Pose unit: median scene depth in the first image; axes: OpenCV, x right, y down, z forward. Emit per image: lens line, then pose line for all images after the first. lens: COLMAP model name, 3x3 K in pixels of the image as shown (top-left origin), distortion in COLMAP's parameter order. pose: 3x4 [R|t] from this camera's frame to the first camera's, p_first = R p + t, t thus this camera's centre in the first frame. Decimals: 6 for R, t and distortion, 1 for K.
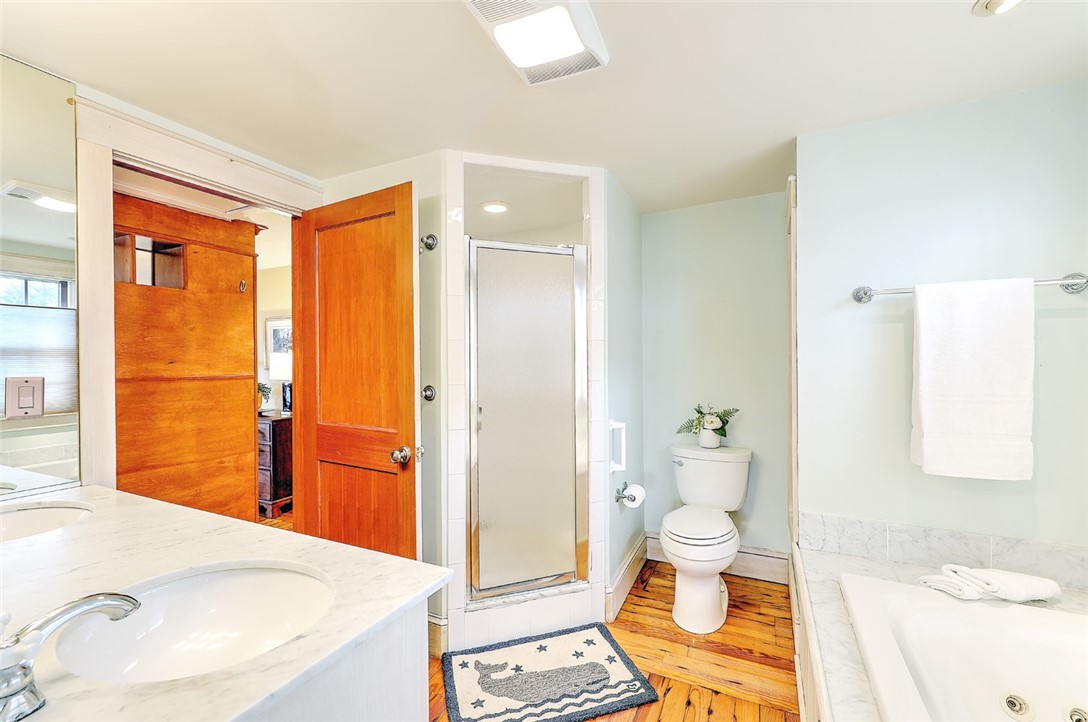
lens RADIAL K [[459.2, 0, 538.4], [0, 459.2, 363.7], [0, 0, 1]] dist [-0.002076, 0.000866]
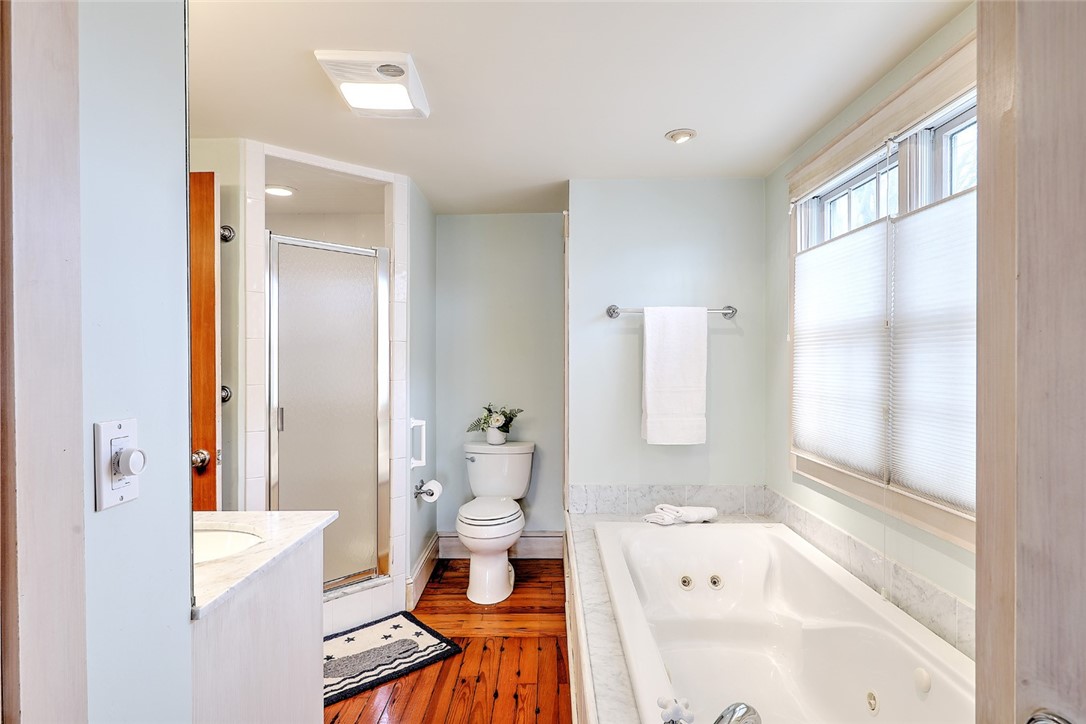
lens RADIAL K [[593.7, 0, 544.2], [0, 593.7, 367.4], [0, 0, 1]] dist [-0.003412, -0.000230]
pose [[0.899917, 0.003314, 0.436048, -0.181883], [-0.004484, 0.999989, 0.001654, 0.004931], [-0.436037, -0.003444, 0.899922, -0.391444]]
